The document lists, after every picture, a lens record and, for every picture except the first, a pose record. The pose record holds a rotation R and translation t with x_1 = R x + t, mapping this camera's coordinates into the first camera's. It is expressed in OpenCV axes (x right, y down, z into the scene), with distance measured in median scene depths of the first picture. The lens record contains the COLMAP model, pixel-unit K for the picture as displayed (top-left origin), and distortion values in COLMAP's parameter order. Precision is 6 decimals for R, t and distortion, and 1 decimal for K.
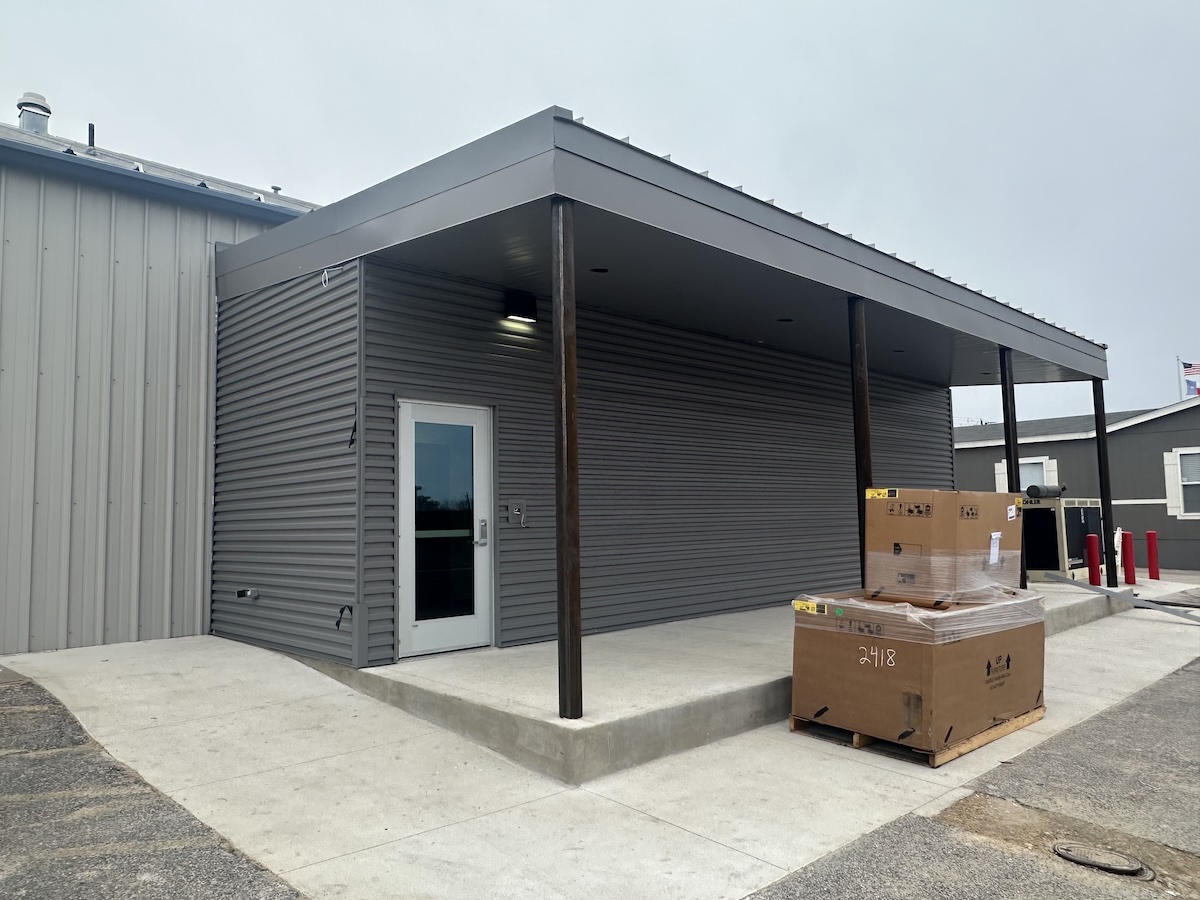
lens RADIAL K [[841.9, 0, 601.3], [0, 841.9, 450.0], [0, 0, 1]] dist [0.002492, -0.000972]
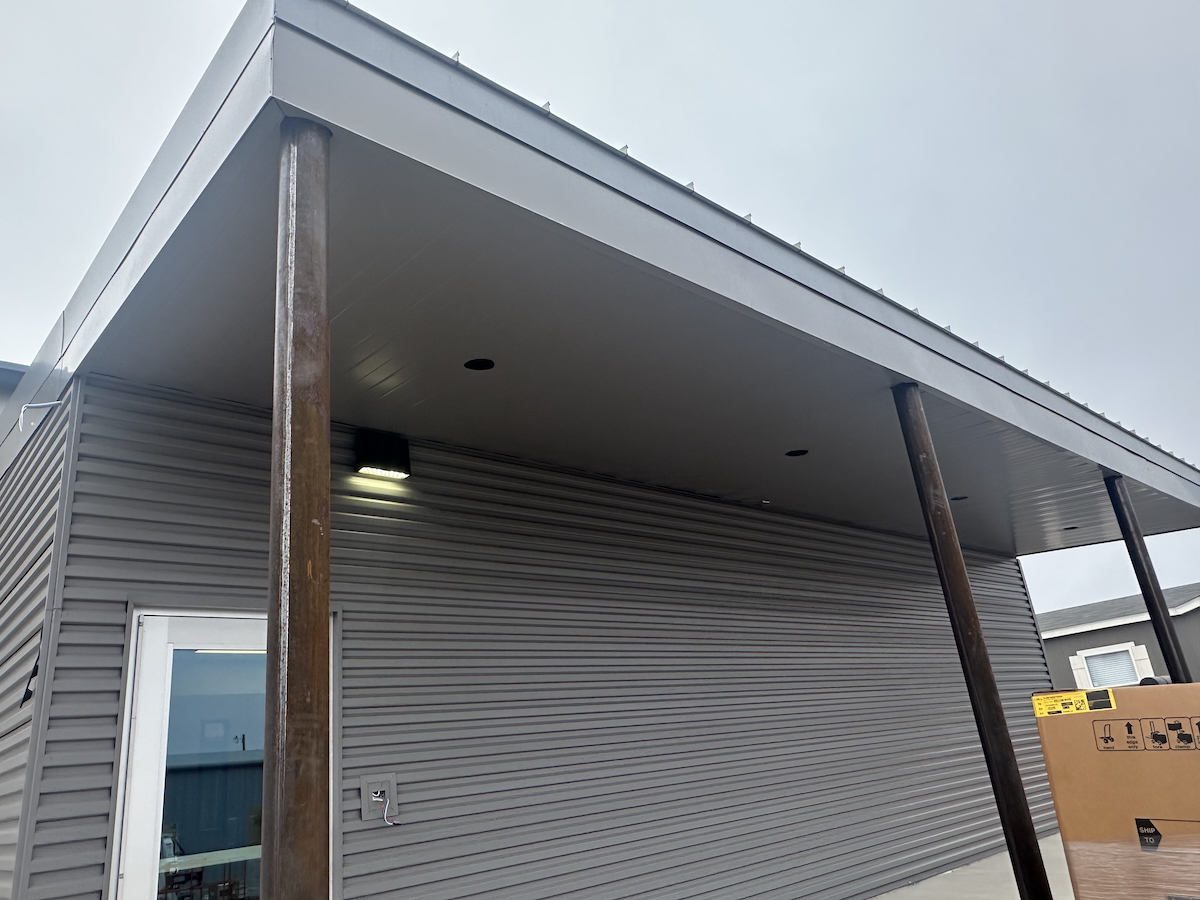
lens RADIAL K [[841.9, 0, 602.7], [0, 841.9, 470.3], [0, 0, 1]] dist [0.002492, -0.000972]
pose [[0.995724, -0.092363, 0.001870, 0.076745], [0.089863, 0.963685, -0.251469, 0.018830], [0.021424, 0.250561, 0.967864, 0.435822]]
